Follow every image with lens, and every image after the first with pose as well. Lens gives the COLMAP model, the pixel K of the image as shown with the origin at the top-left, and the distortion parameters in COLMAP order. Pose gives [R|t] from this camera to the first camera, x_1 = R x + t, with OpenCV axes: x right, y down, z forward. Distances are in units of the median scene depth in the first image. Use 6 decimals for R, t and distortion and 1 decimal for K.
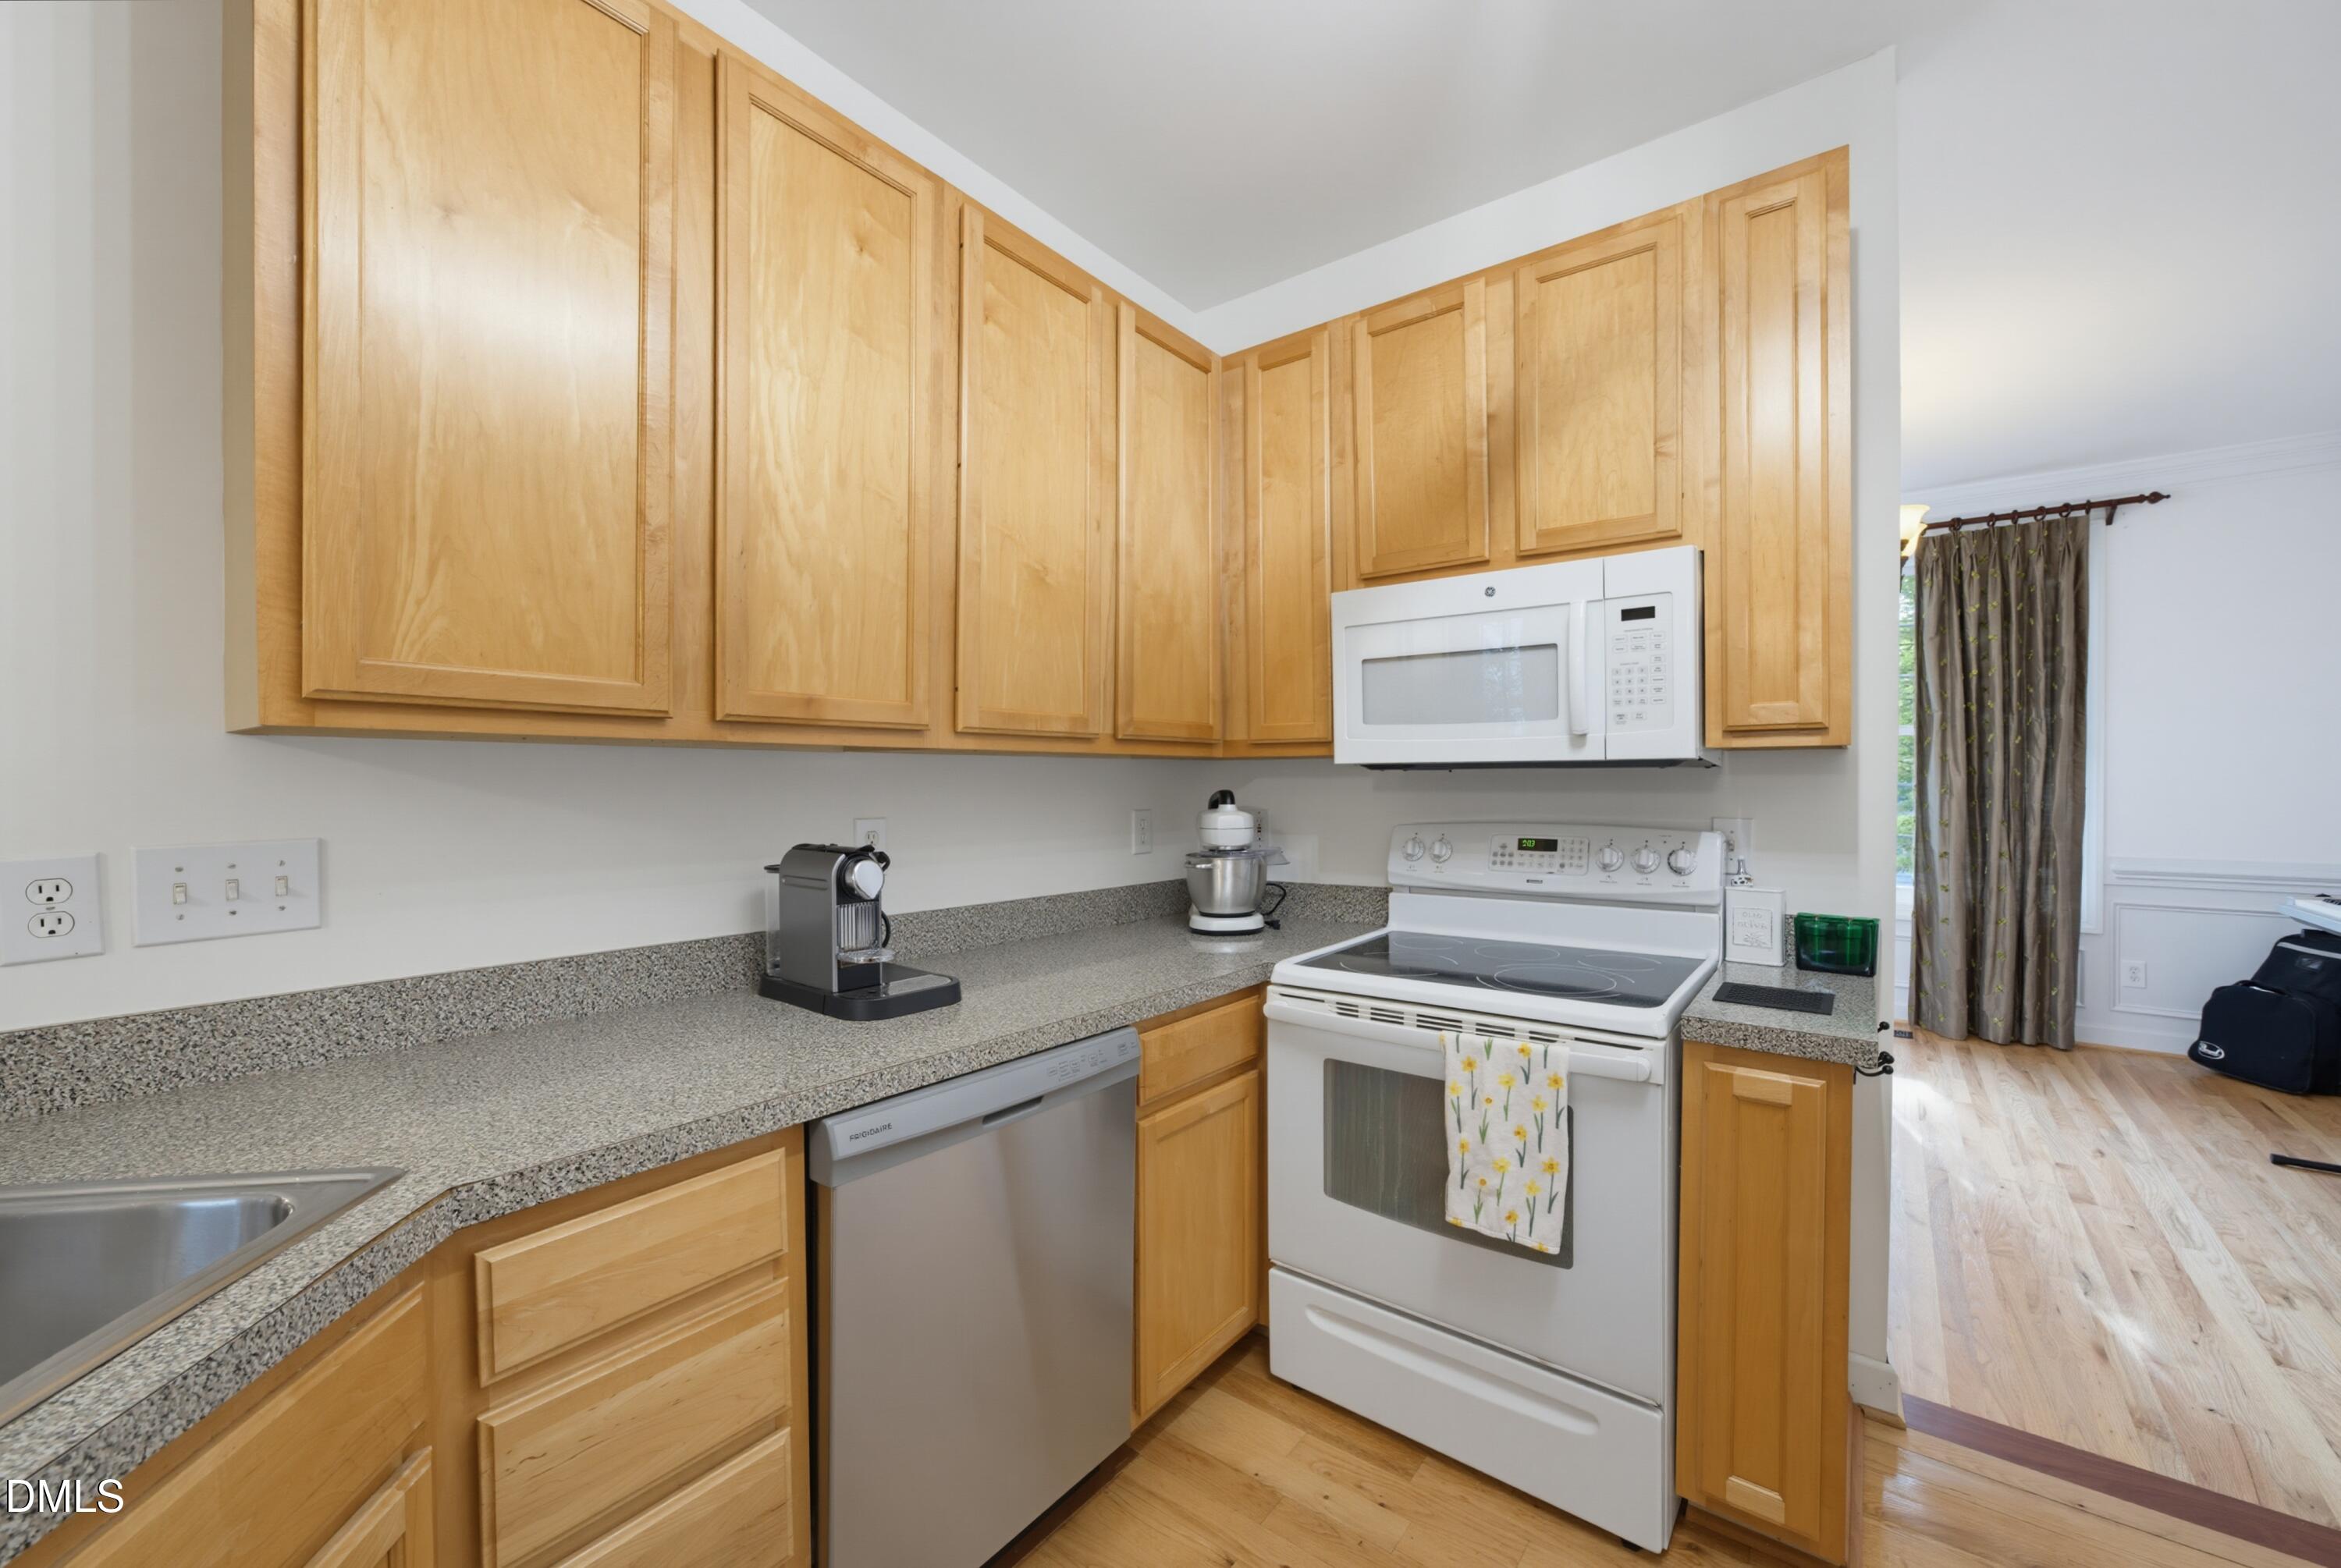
lens RADIAL K [[955.7, 0, 1156.1], [0, 955.7, 777.0], [0, 0, 1]] dist [-0.022861, 0.006897]
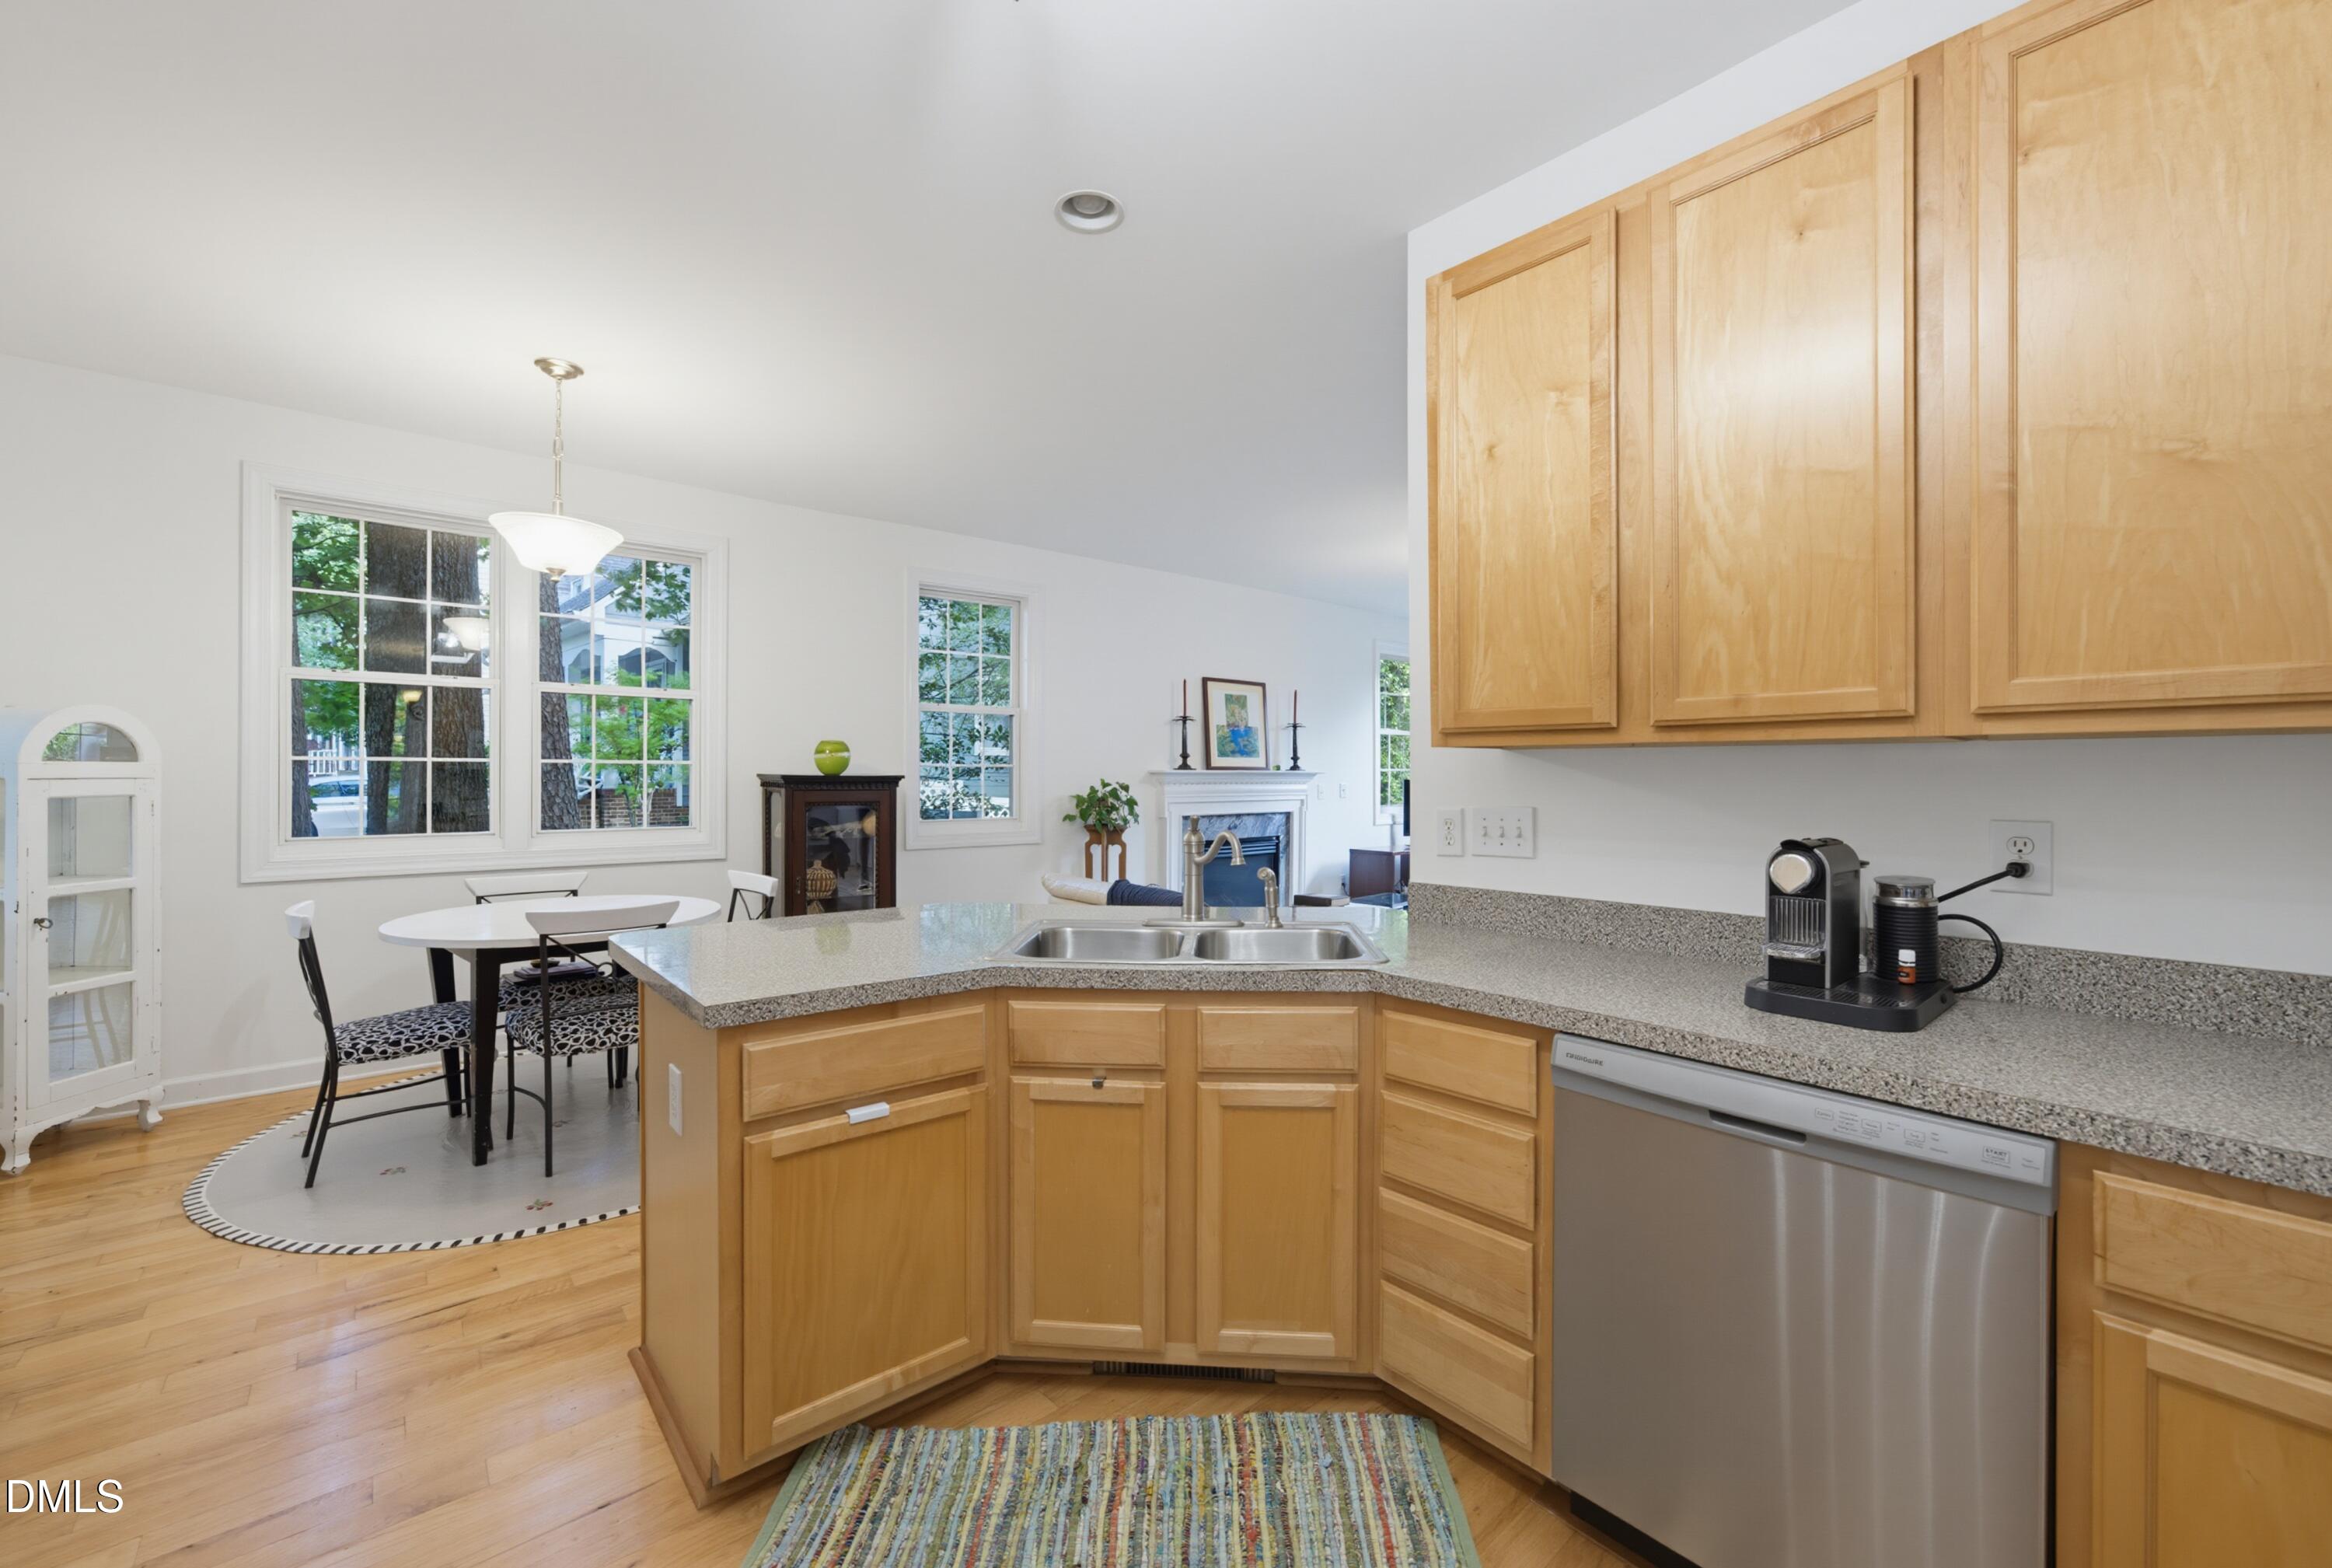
lens RADIAL K [[952.2, 0, 1151.7], [0, 952.2, 777.0], [0, 0, 1]] dist [-0.022861, 0.006897]
pose [[-0.224611, 0.000258, -0.974448, 0.851772], [-0.002432, 0.999997, 0.000826, 0.007420], [0.974445, 0.002555, -0.224610, 0.607429]]
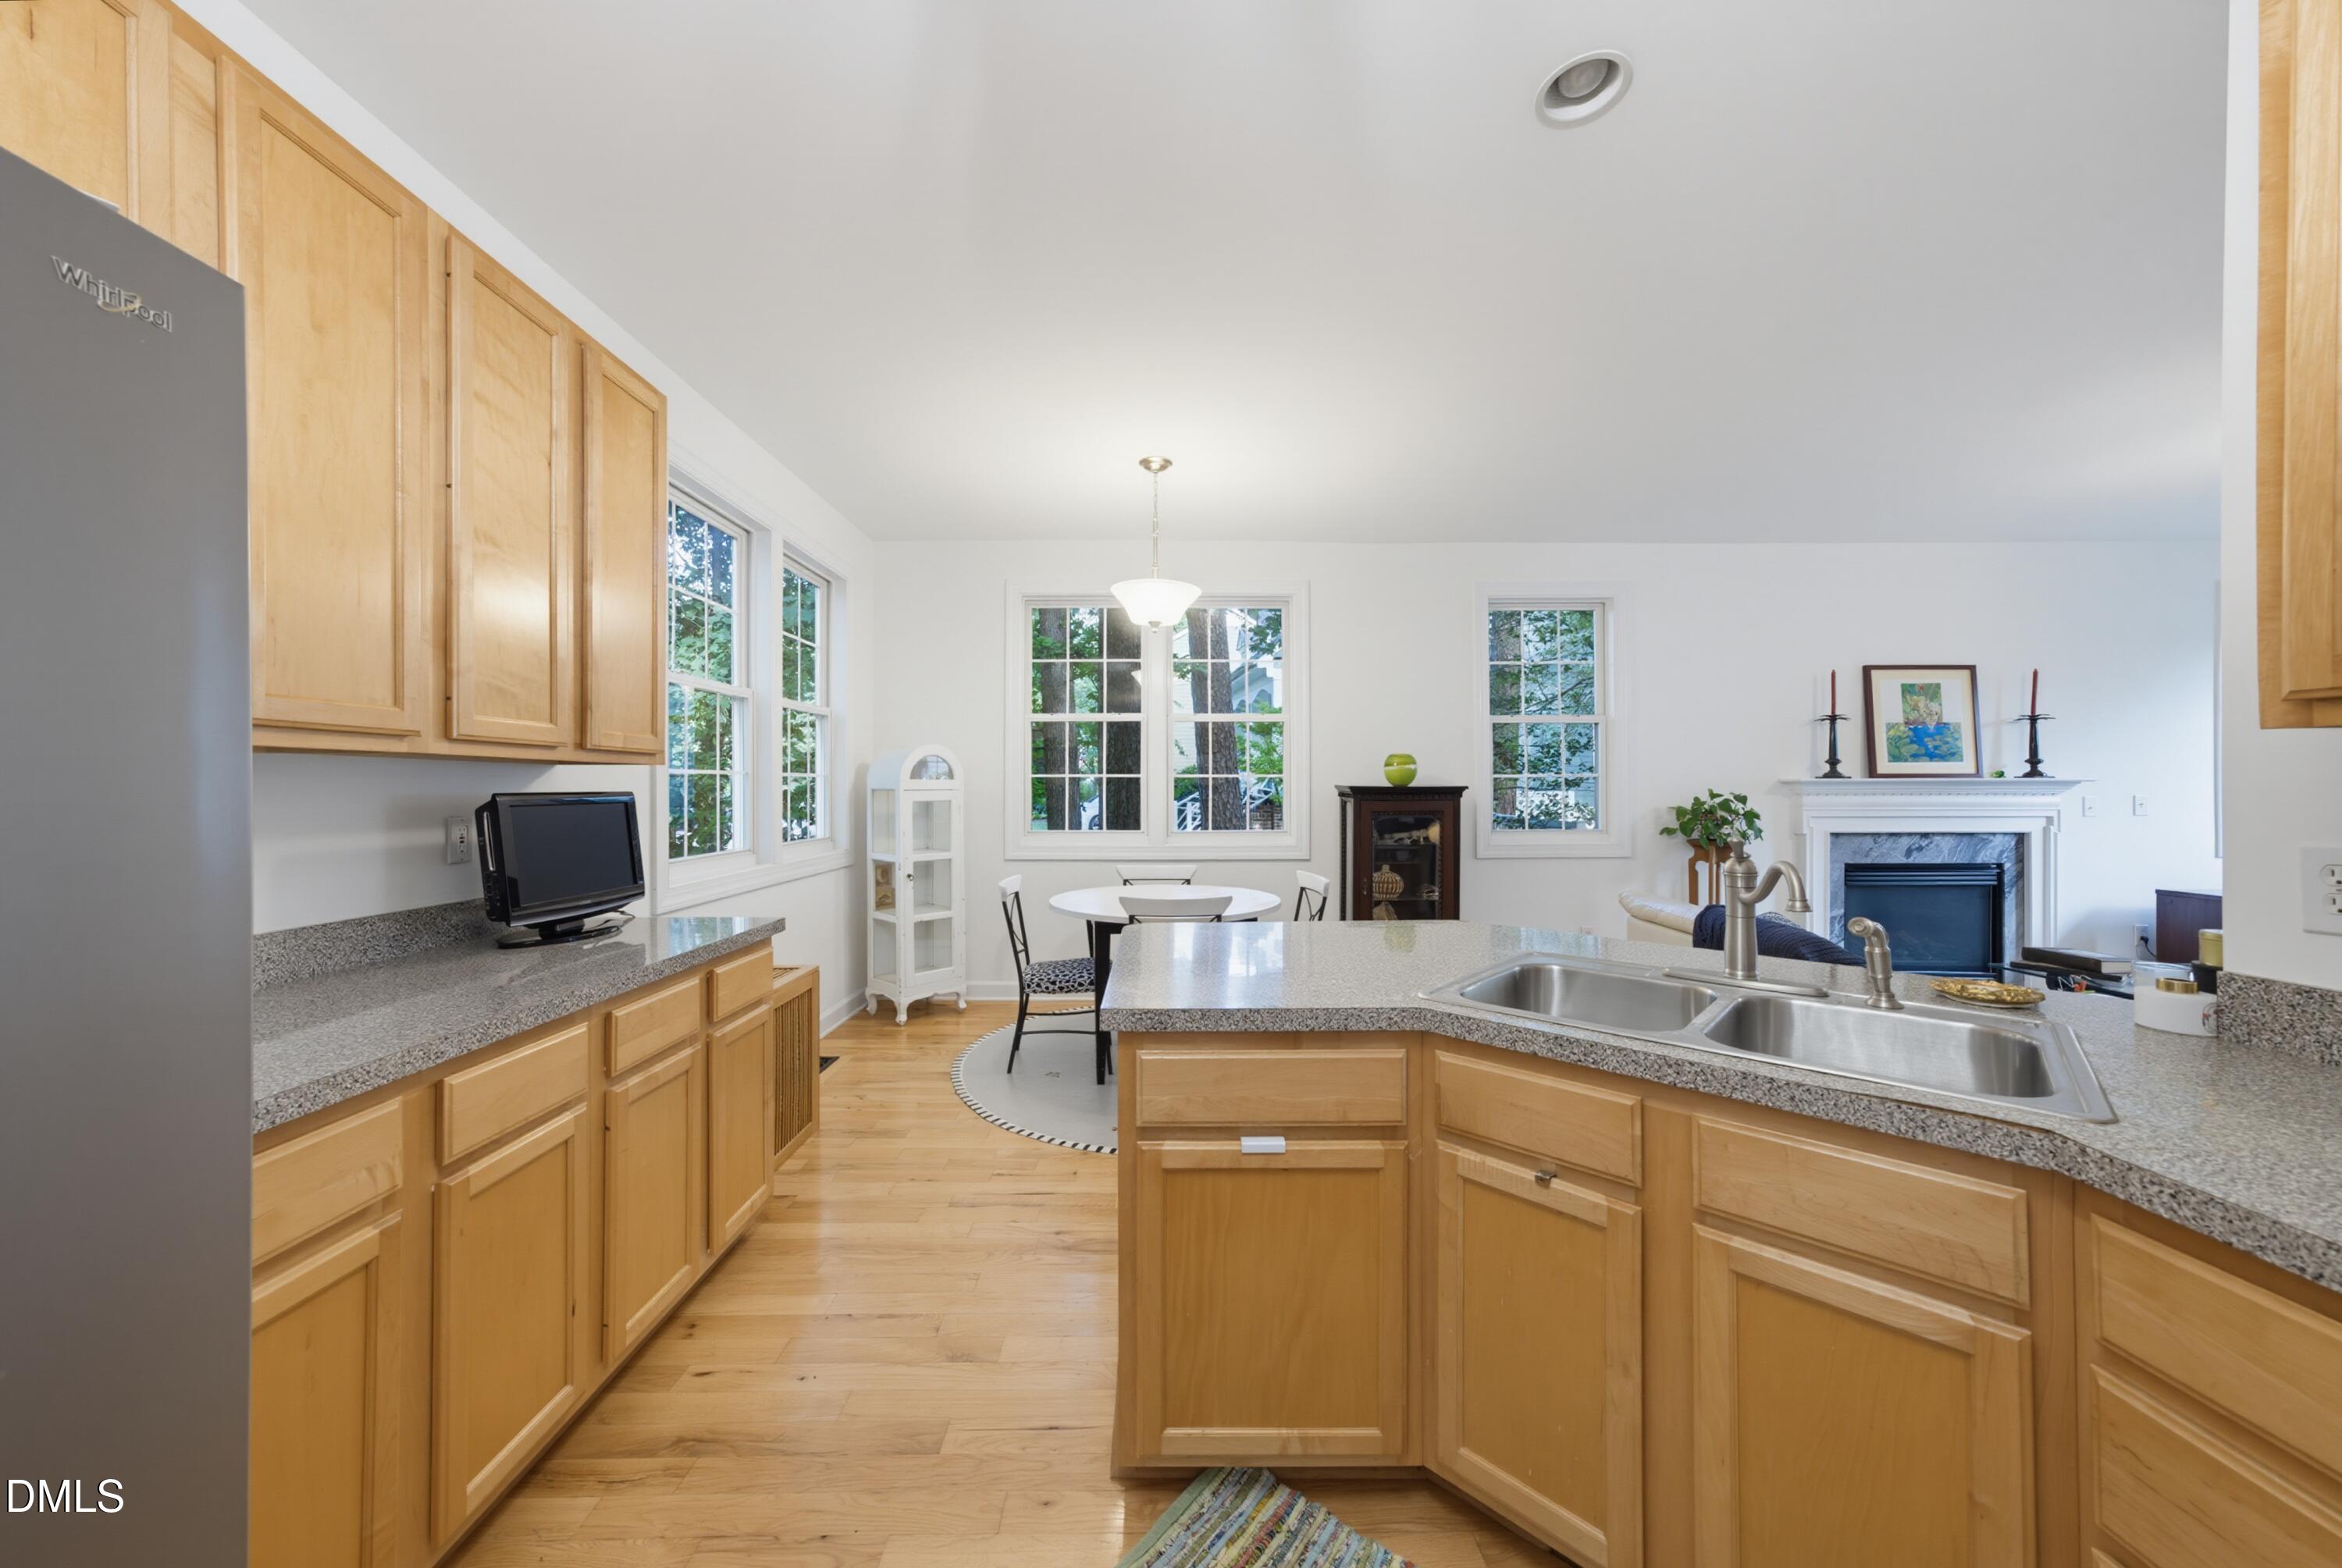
lens RADIAL K [[818.3, 0, 1171.0], [0, 818.3, 784.0], [0, 0, 1]] dist [0.013020, 0.004531]
pose [[-0.783662, -0.000654, -0.621187, 0.458276], [0.000050, 0.999999, -0.001115, 0.003587], [0.621187, -0.000905, -0.783662, 0.690129]]
